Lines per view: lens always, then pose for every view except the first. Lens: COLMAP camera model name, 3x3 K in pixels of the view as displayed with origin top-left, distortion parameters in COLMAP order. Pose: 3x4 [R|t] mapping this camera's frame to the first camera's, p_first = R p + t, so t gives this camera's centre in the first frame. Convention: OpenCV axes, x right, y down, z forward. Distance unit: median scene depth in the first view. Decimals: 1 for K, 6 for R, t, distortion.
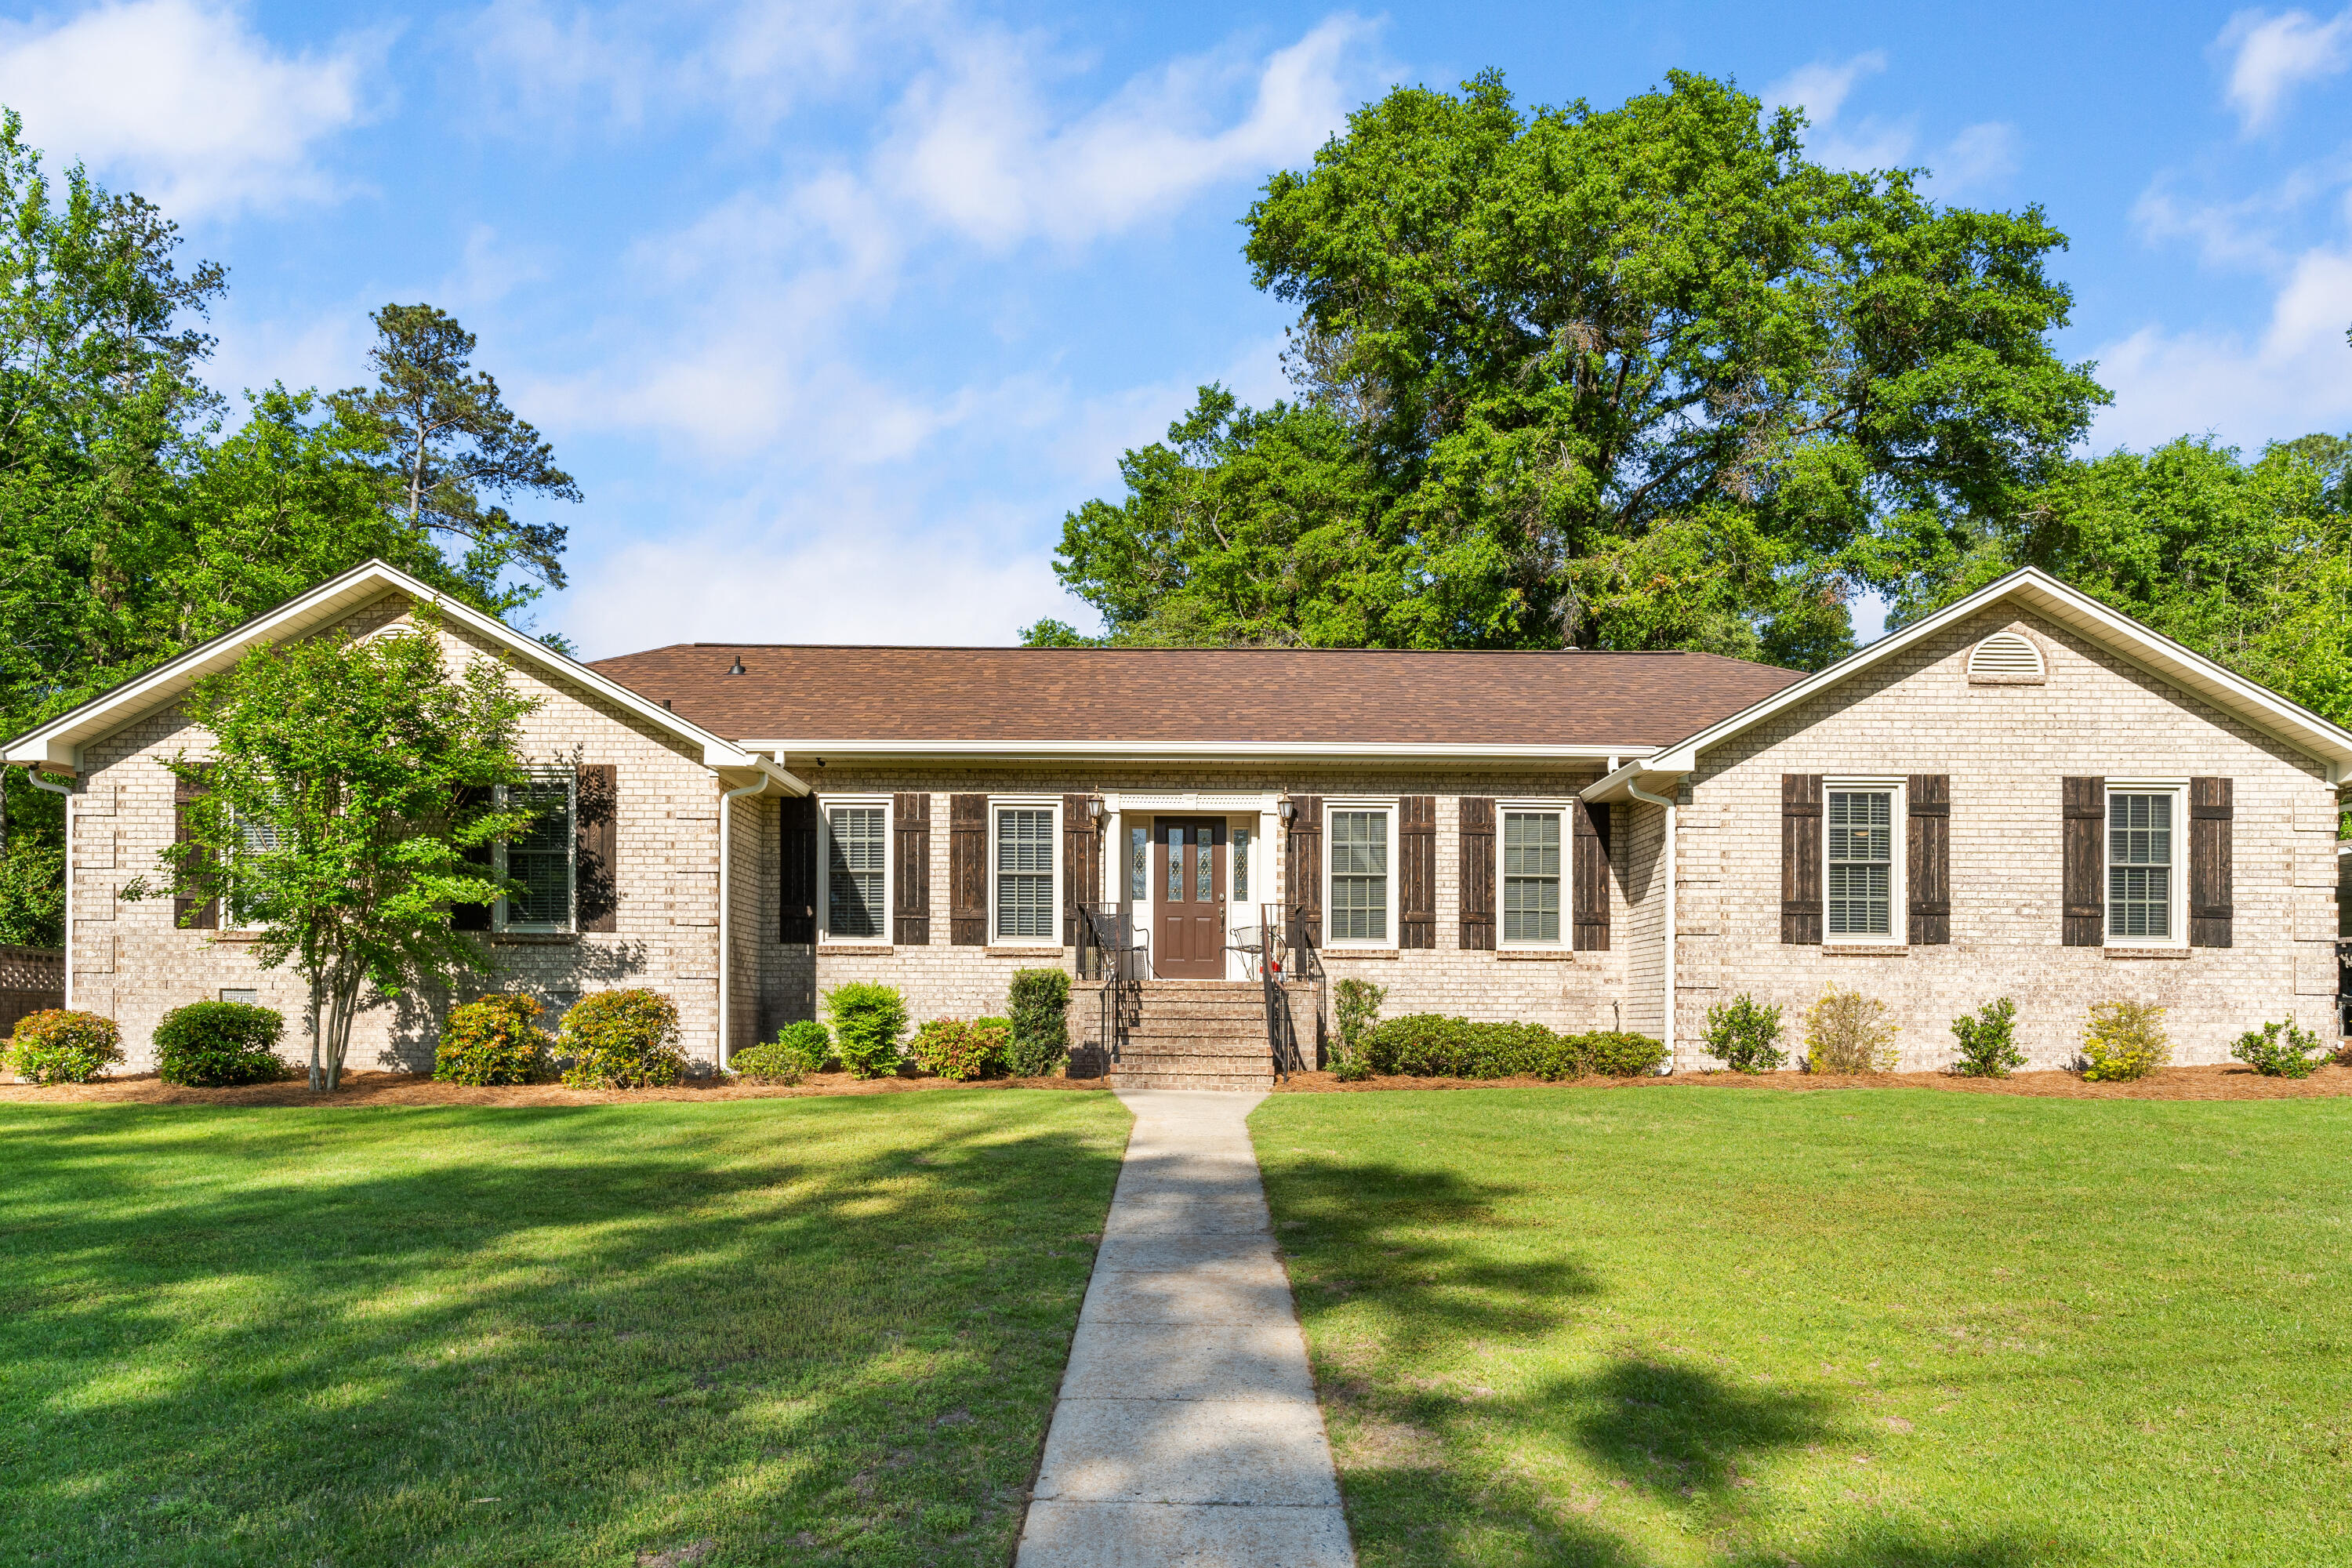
lens RADIAL K [[1568.0, 0, 1172.3], [0, 1568.0, 1014.6], [0, 0, 1]] dist [-0.000461, 0.002329]
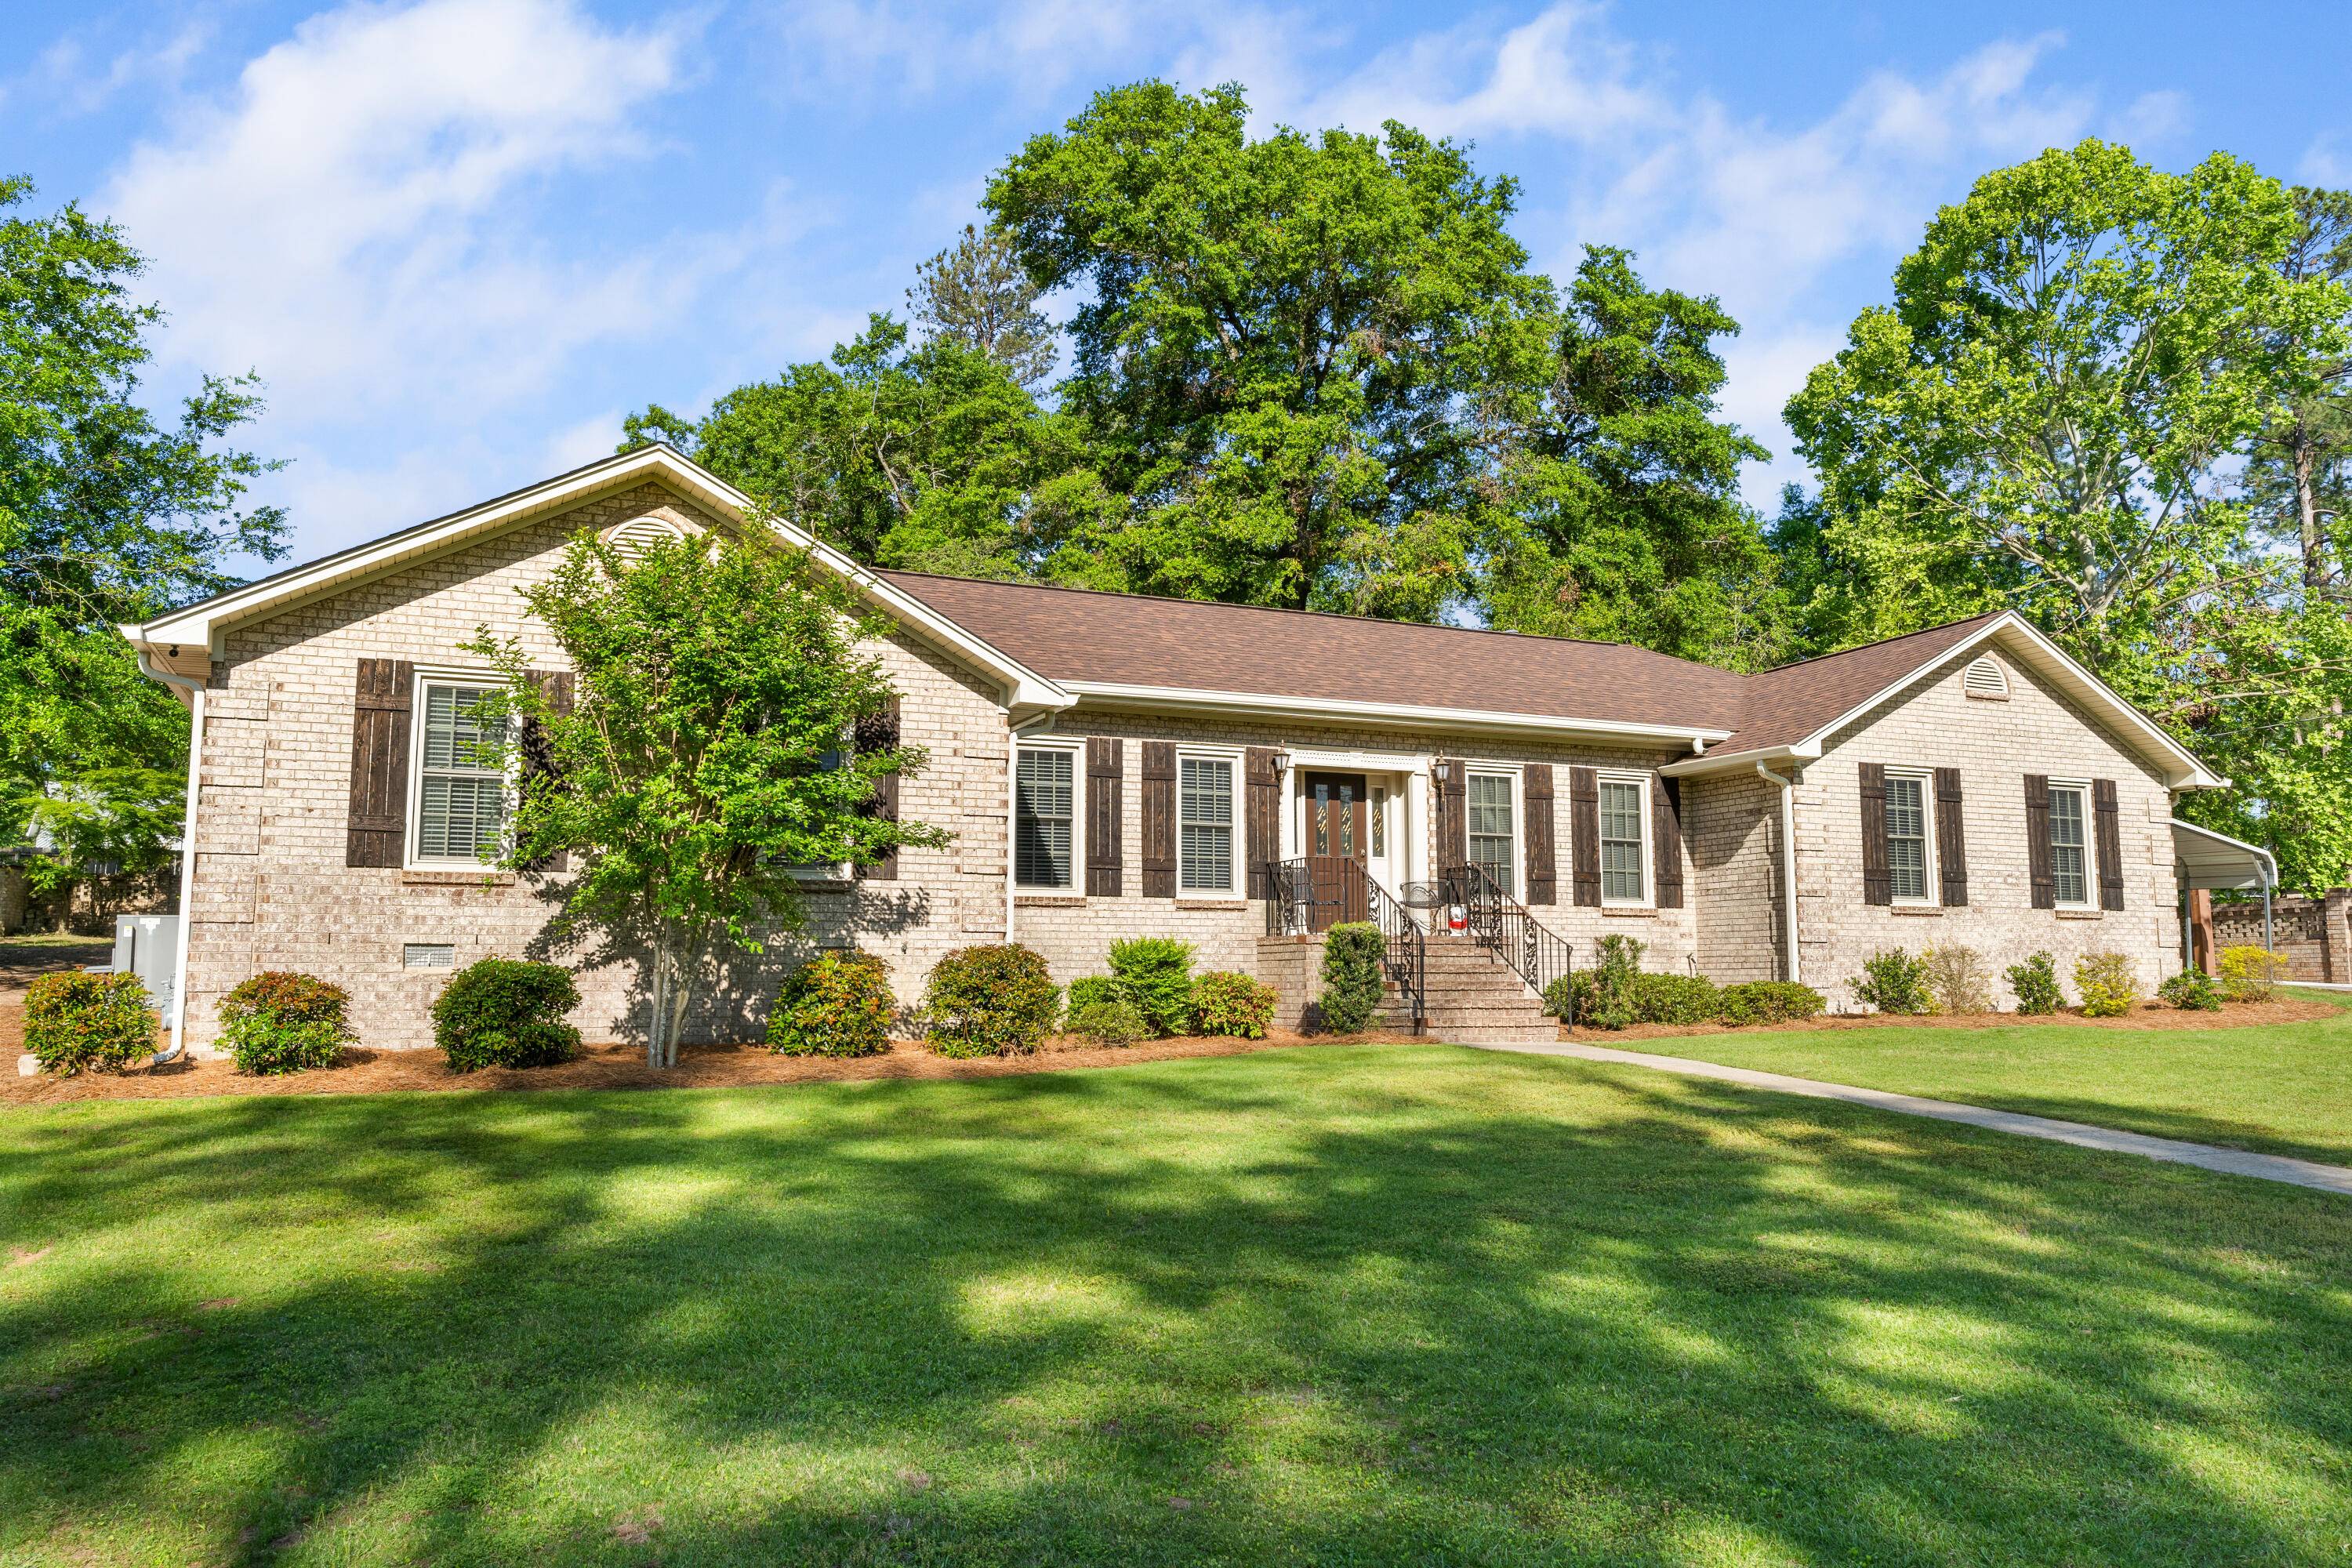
lens RADIAL K [[1648.5, 0, 1176.0], [0, 1648.5, 784.0], [0, 0, 1]] dist [-0.001511, -0.000748]
pose [[0.912387, 0.038987, 0.407468, -0.536741], [0.004694, 0.994392, -0.105656, -0.006158], [-0.409302, 0.098312, 0.907087, 0.069078]]
